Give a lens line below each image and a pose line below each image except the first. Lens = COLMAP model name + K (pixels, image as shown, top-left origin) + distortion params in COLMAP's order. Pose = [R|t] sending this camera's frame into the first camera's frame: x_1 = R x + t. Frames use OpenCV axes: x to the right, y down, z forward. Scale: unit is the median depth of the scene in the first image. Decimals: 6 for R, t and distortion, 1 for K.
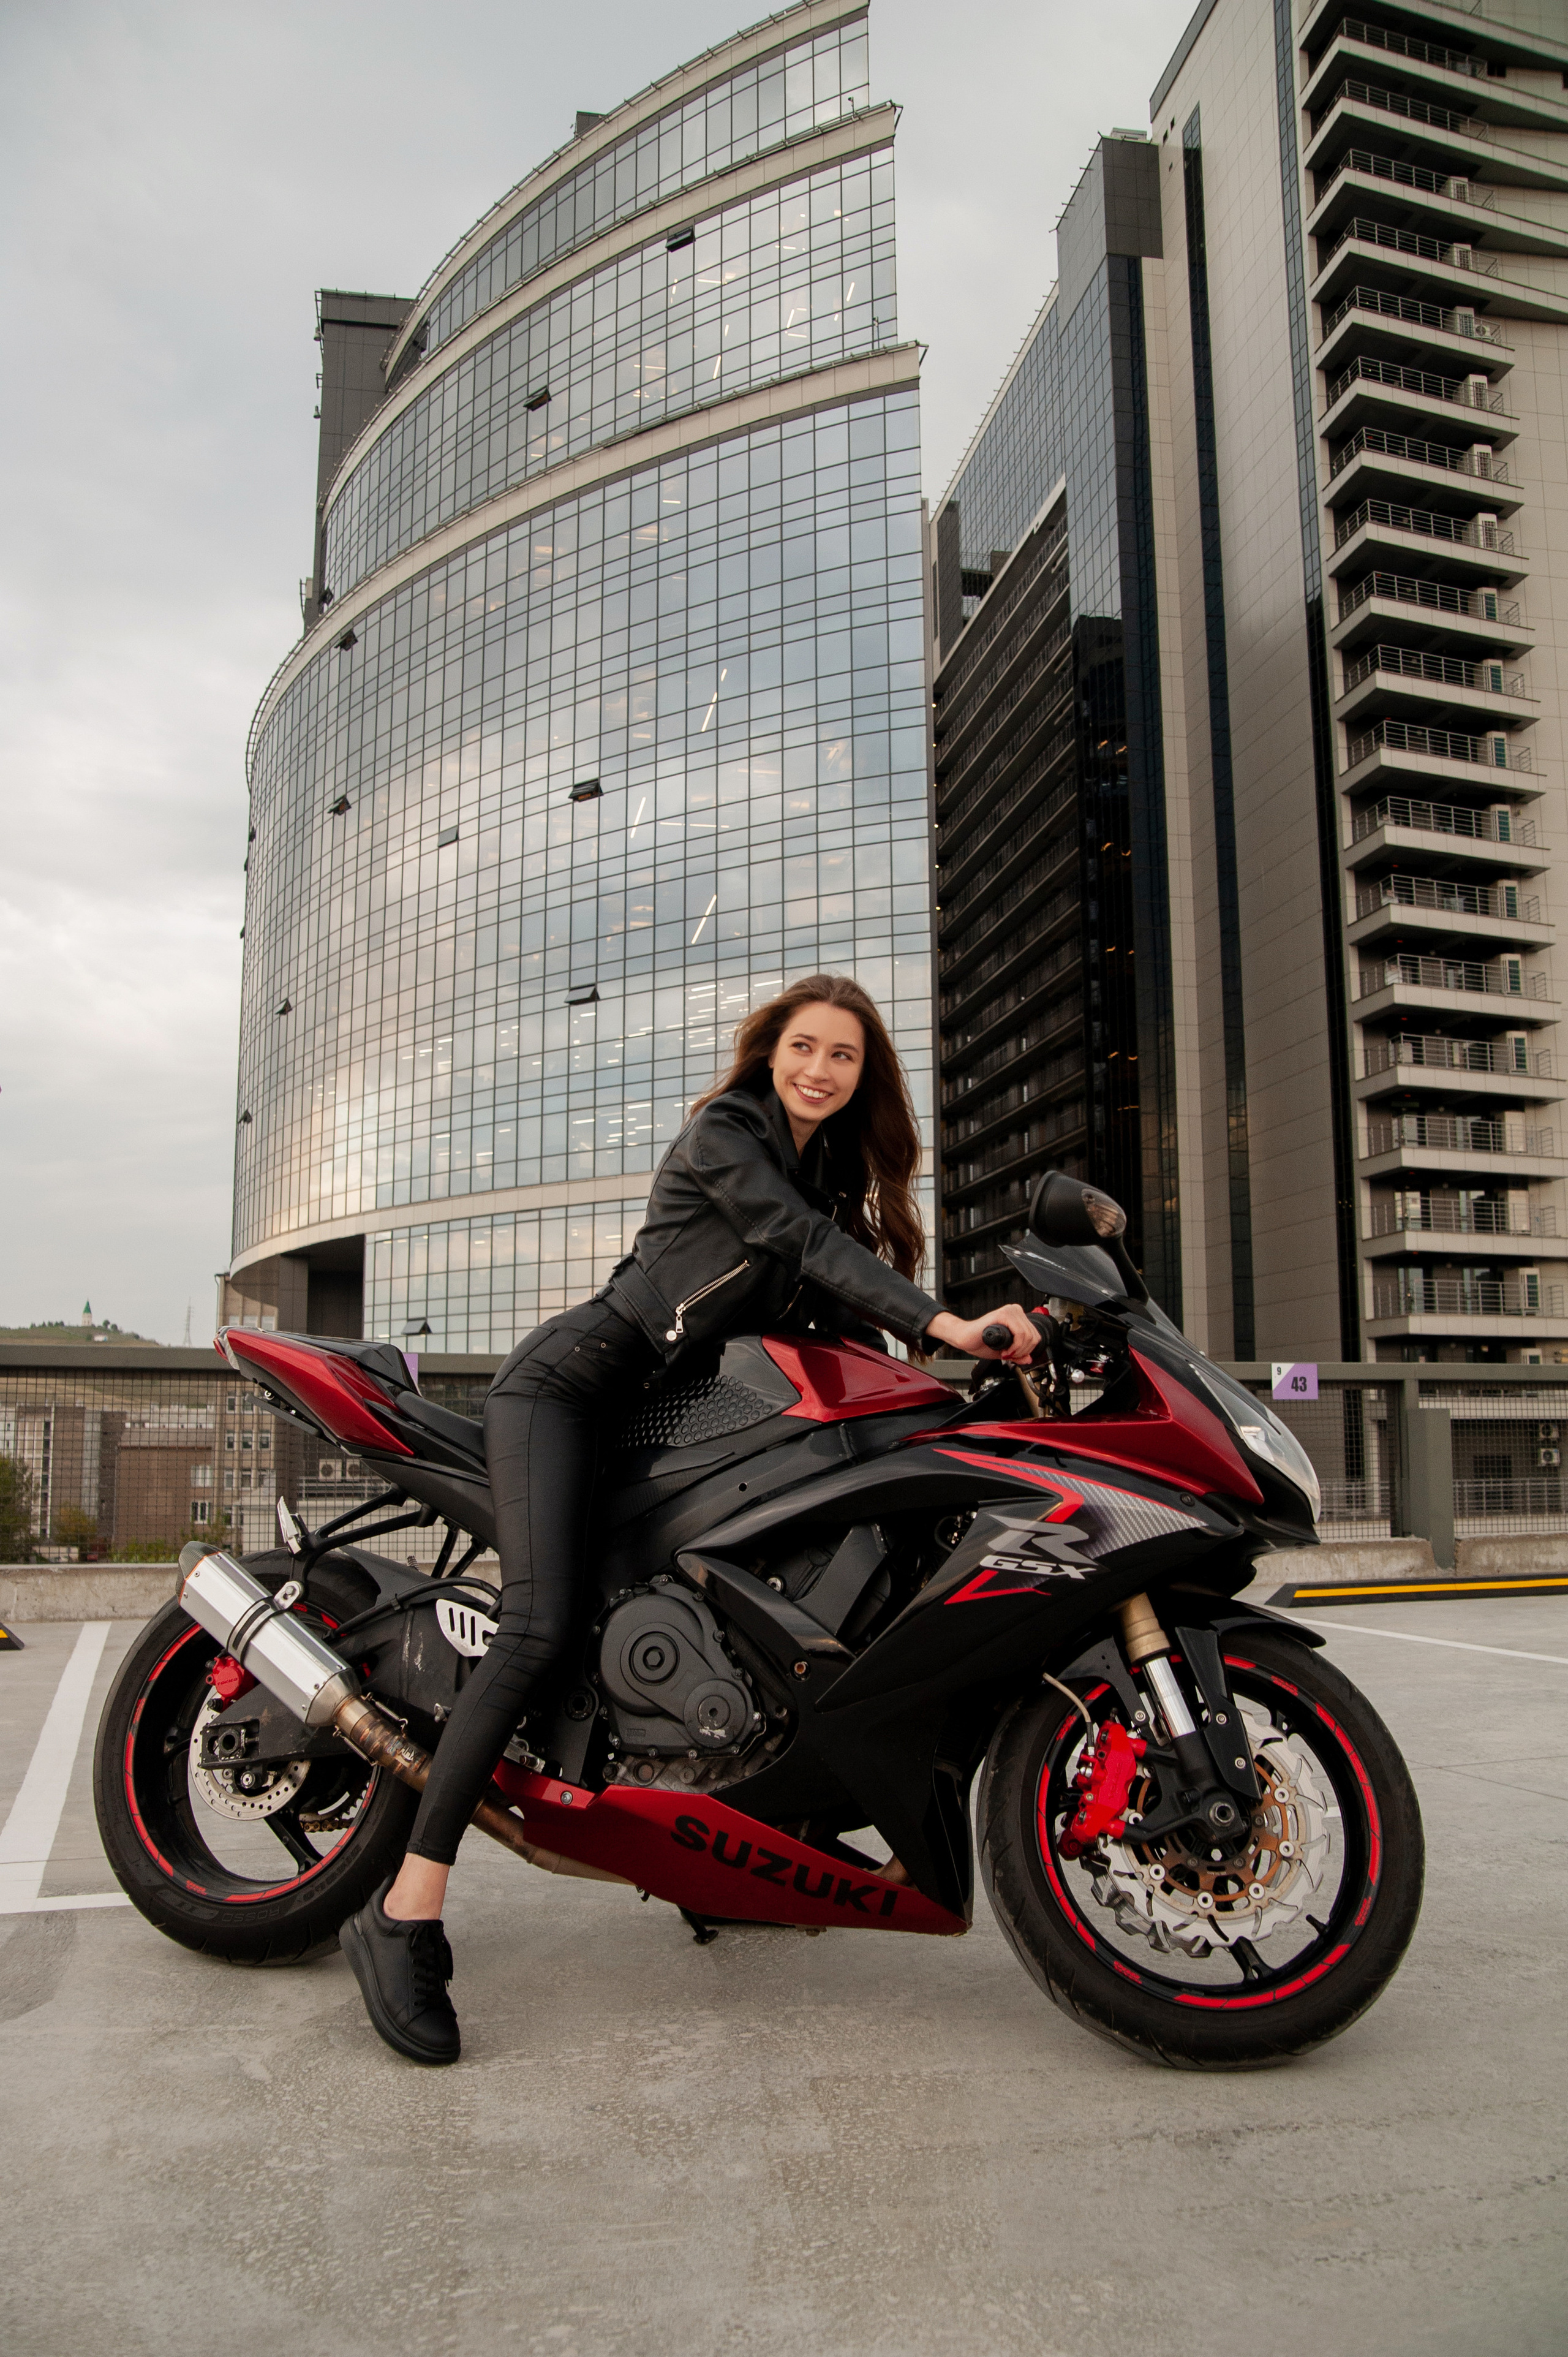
lens RADIAL K [[1792.9, 0, 772.0], [0, 1792.9, 1199.7], [0, 0, 1]] dist [-0.085701, -0.008225]
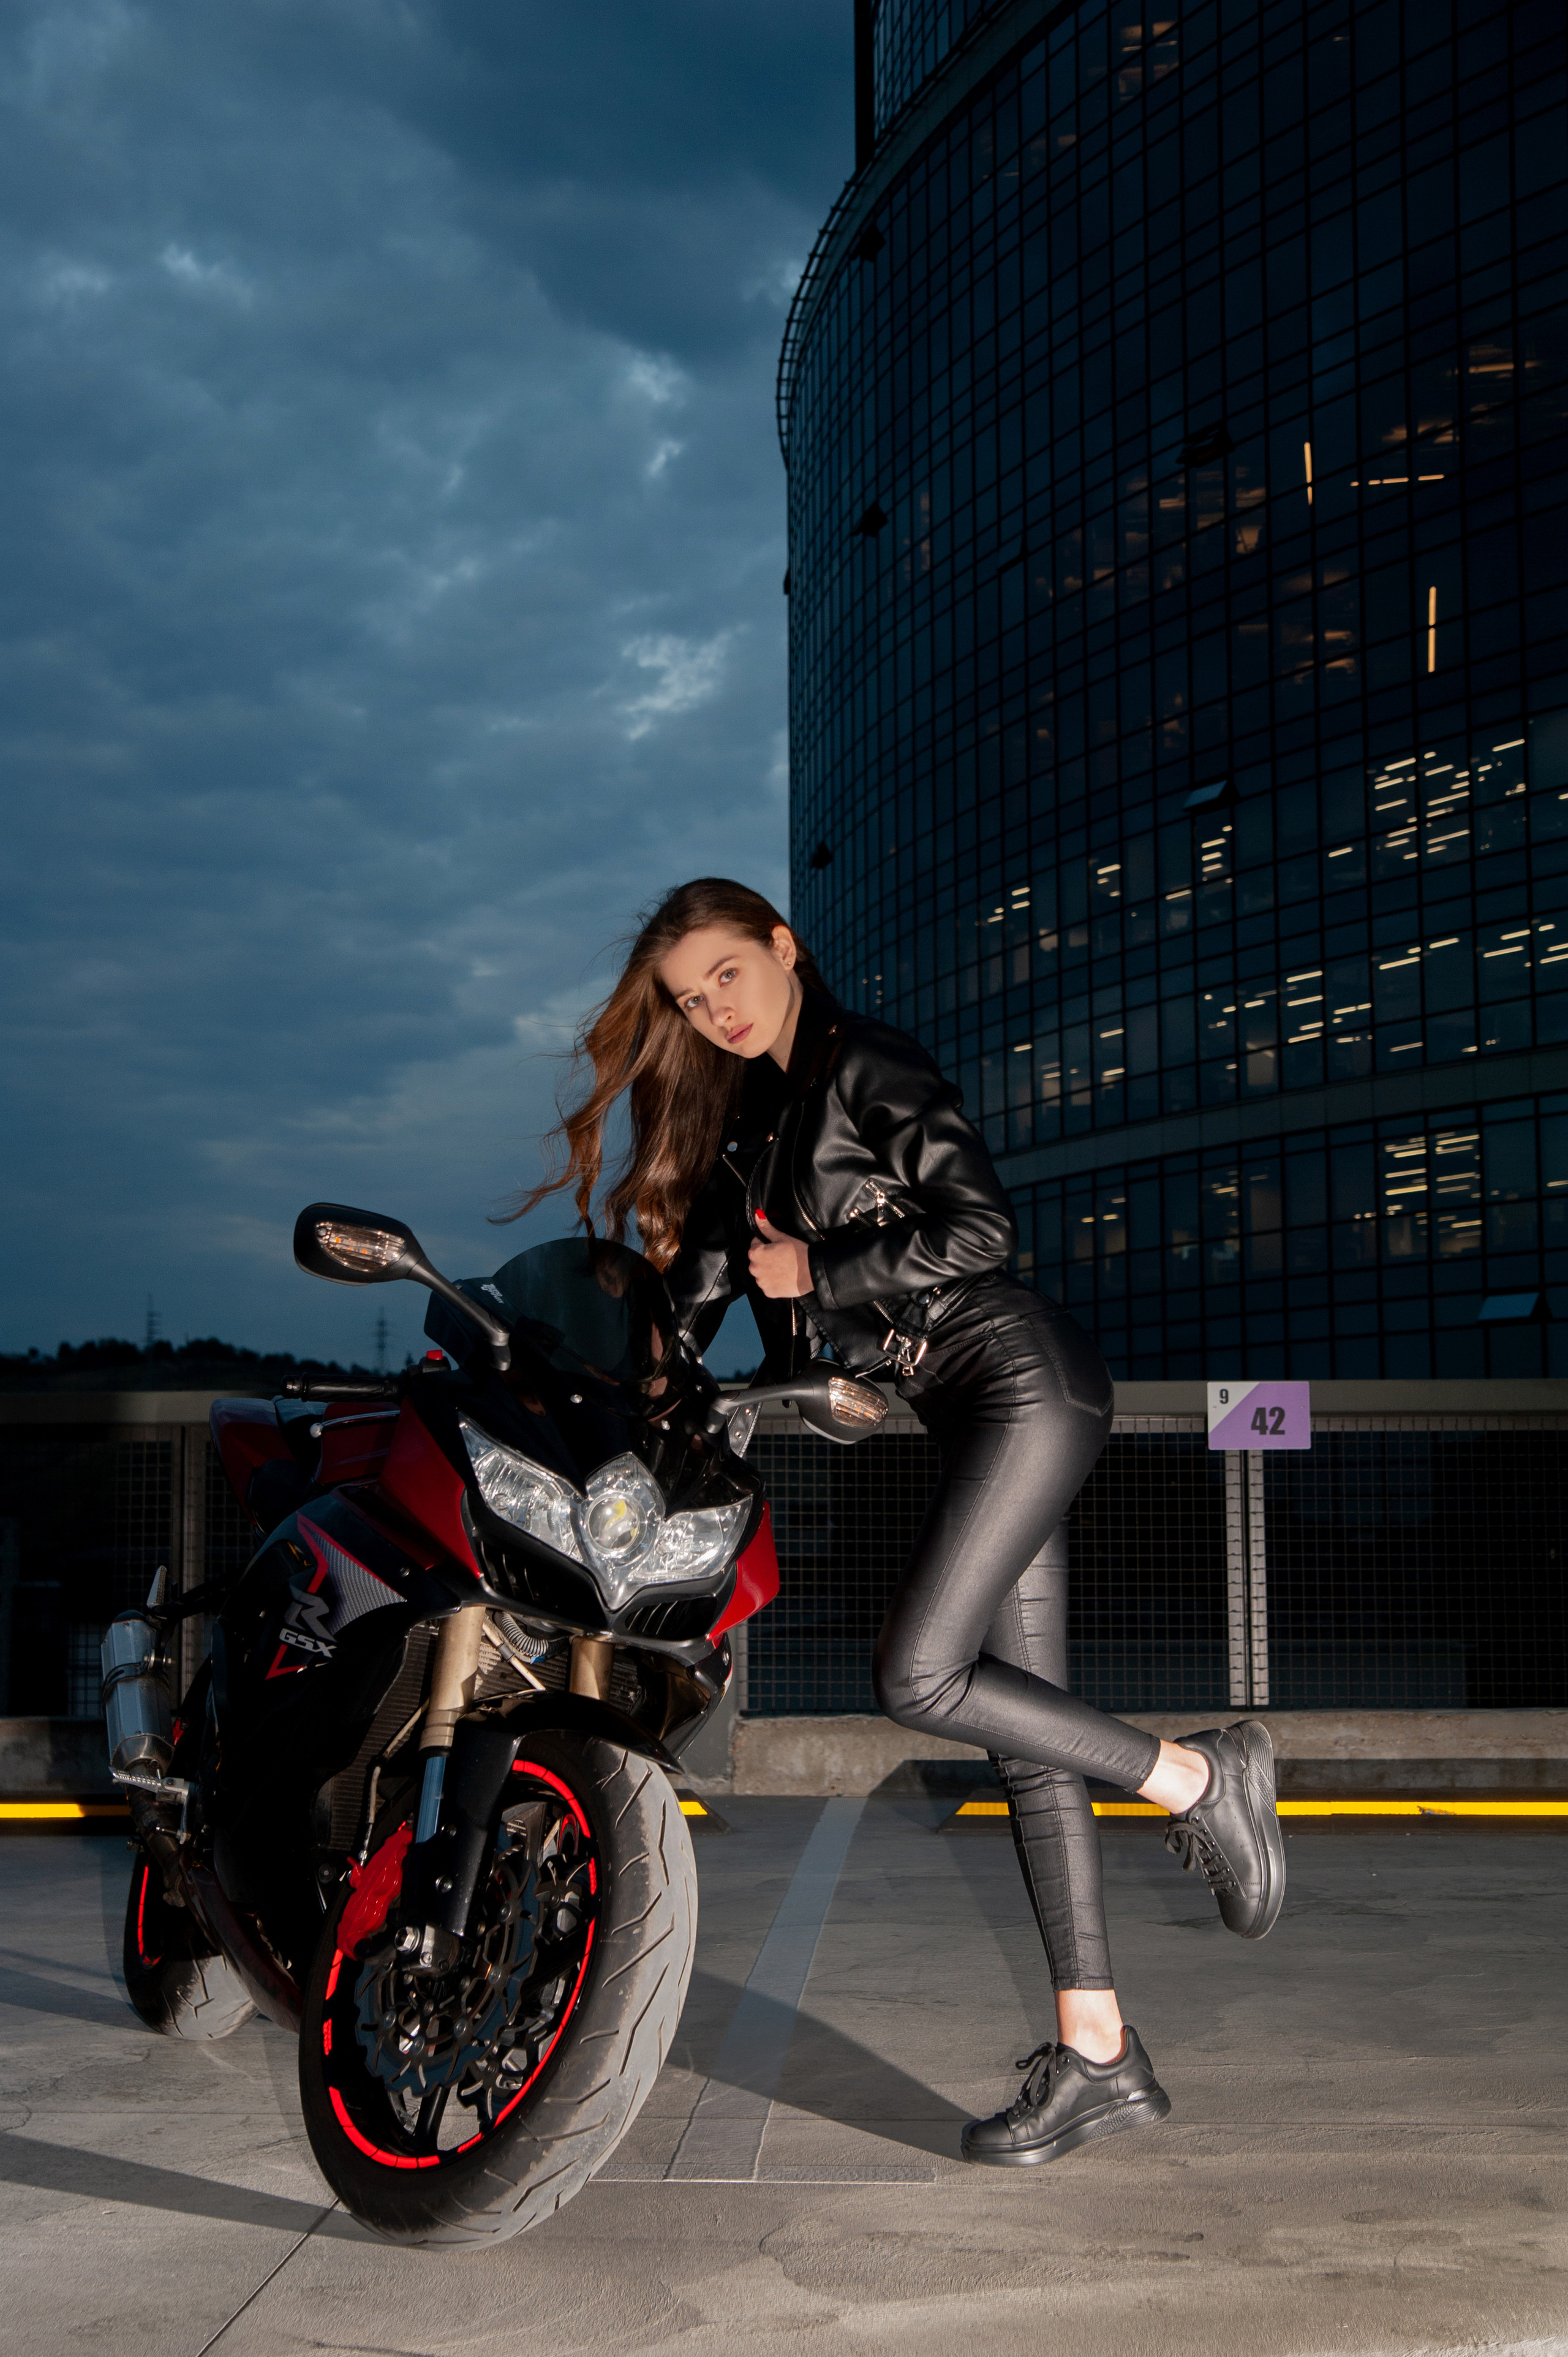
lens RADIAL K [[3160.5, 0, 783.6], [0, 3160.5, 1176.7], [0, 0, 1]] dist [0.015918, 0.000000]
pose [[0.608650, -0.088834, -0.788450, 1.533485], [0.105851, 0.993921, -0.030271, 0.043735], [0.786346, -0.065034, 0.614353, 0.212823]]
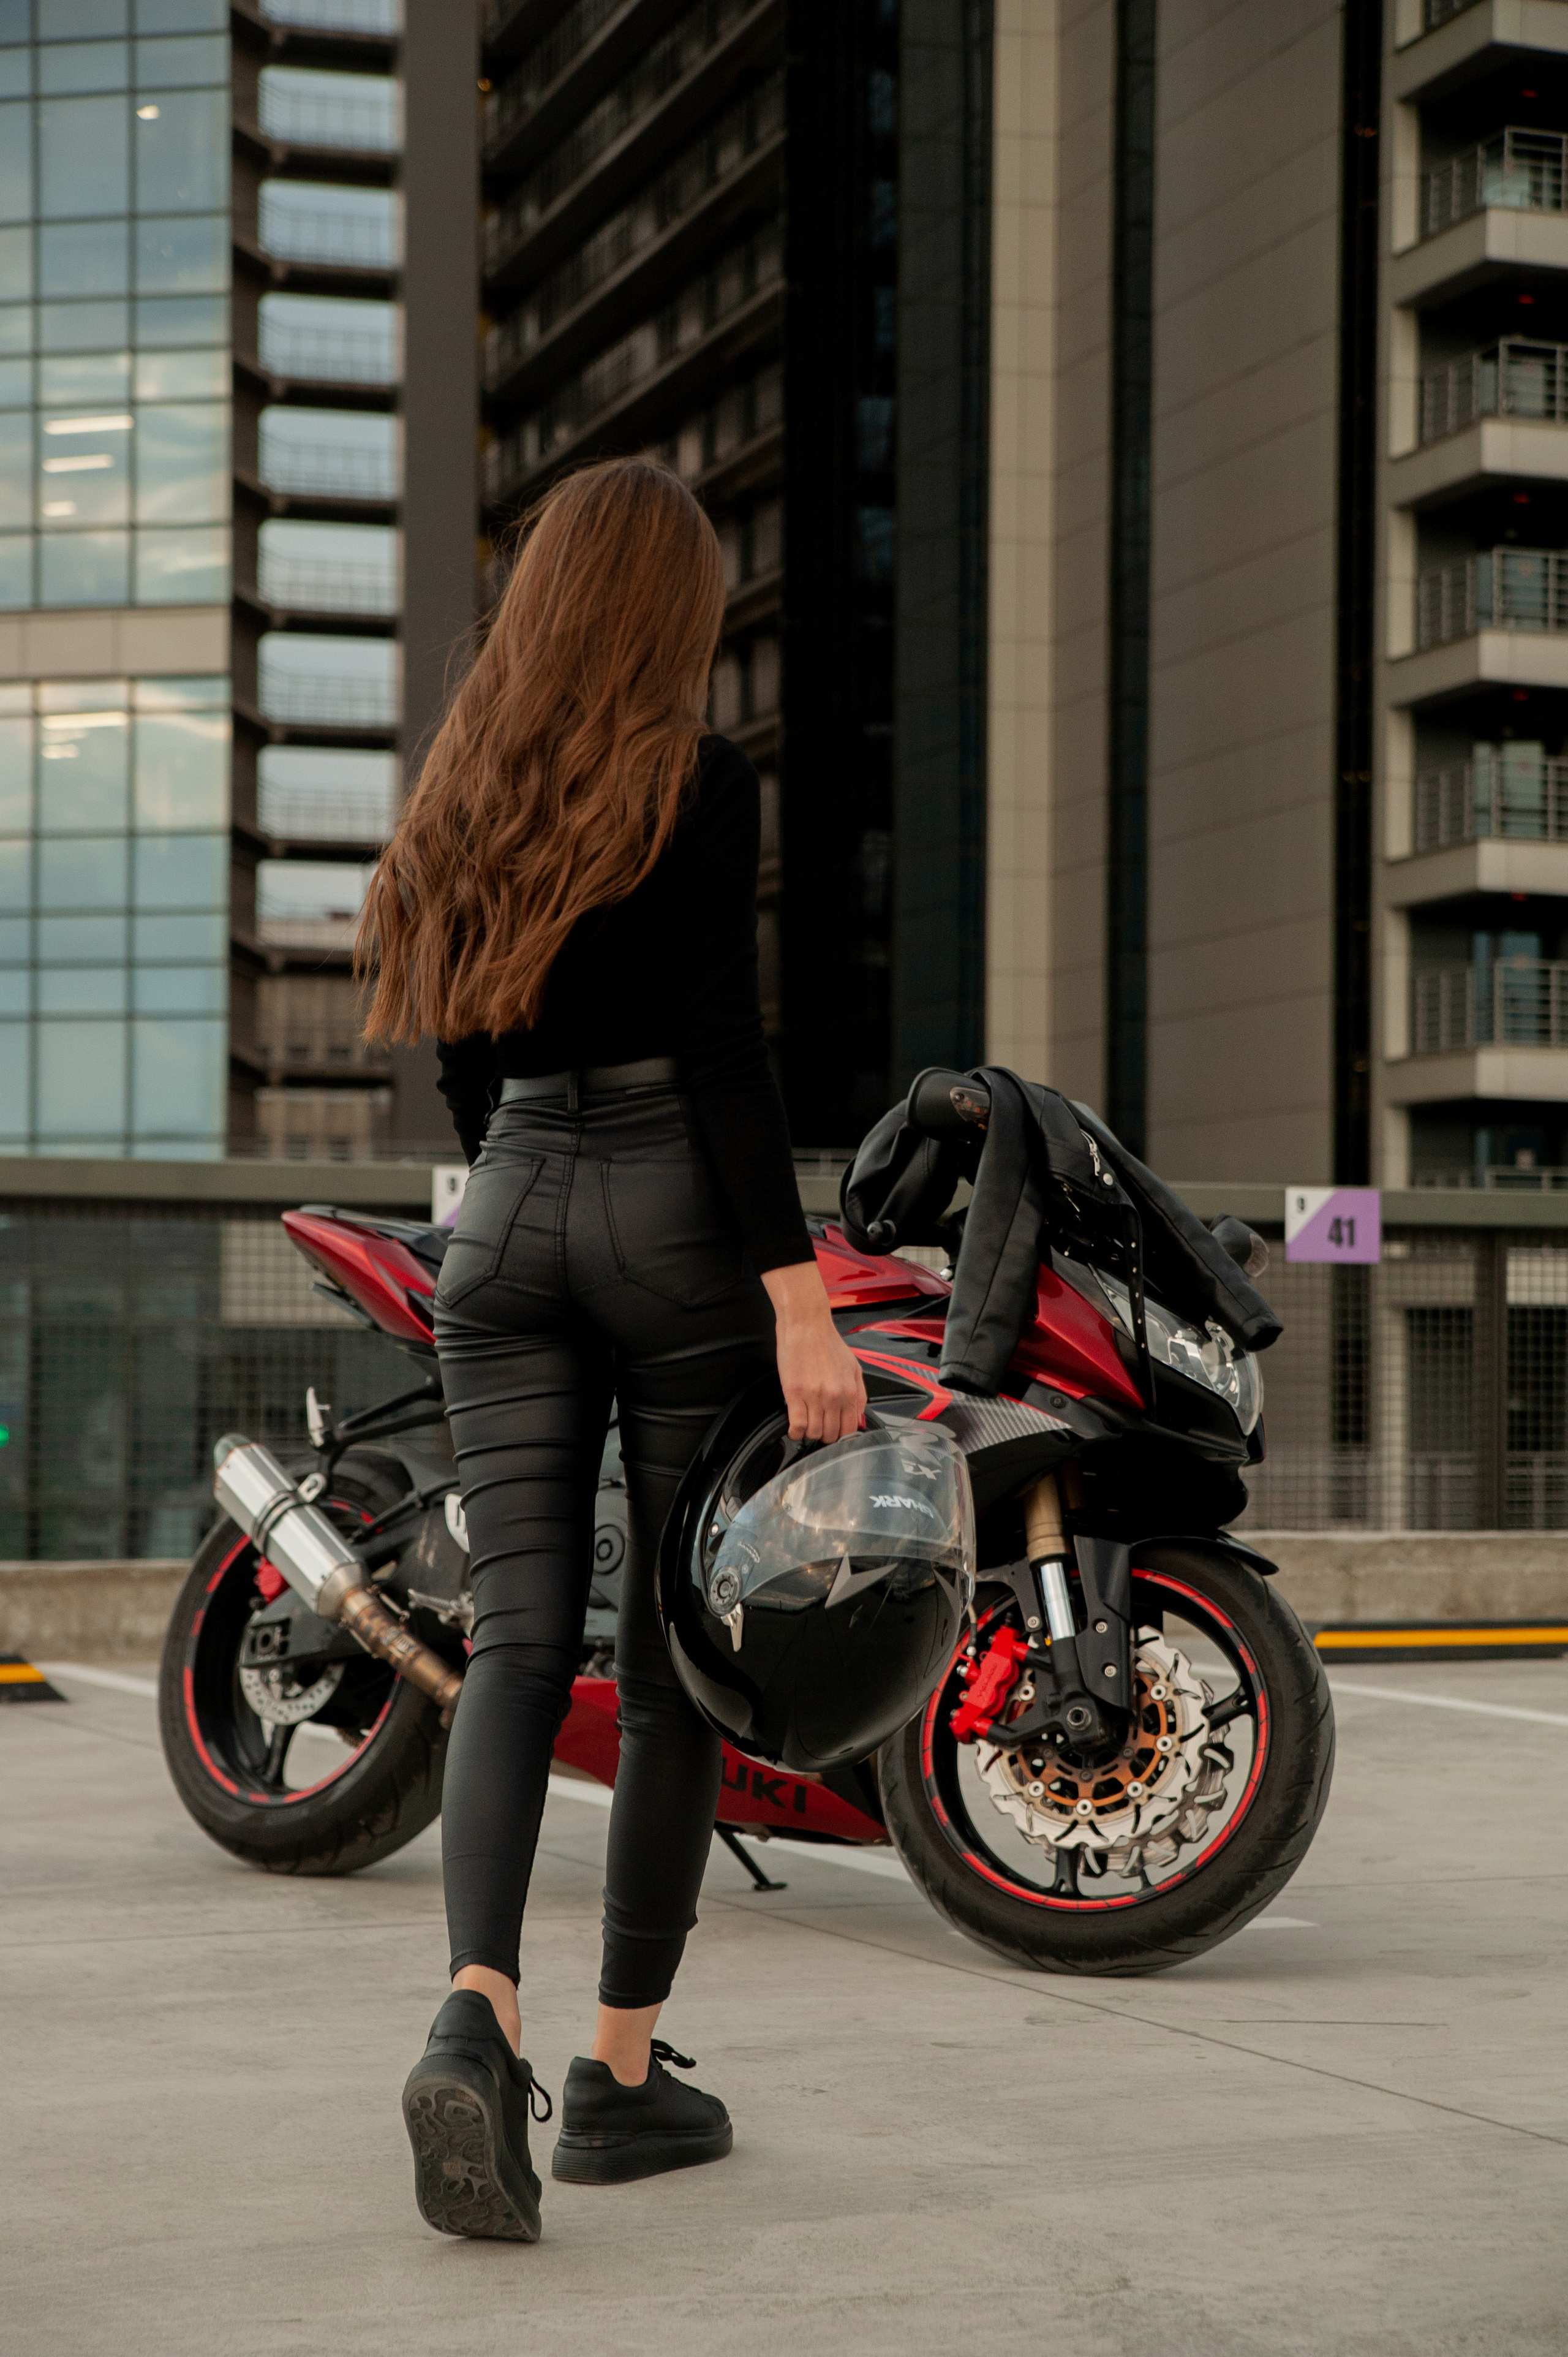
lens RADIAL K [[5021.9, 0, 790.1], [0, 5021.9, 1172.7], [0, 0, 1]] dist [0.254691, 0.000000]
pose [[0.918604, 0.002788, -0.395170, 1.168134], [0.035640, 0.995316, 0.089869, -0.207722], [0.393569, -0.096638, 0.914201, -1.550865]]
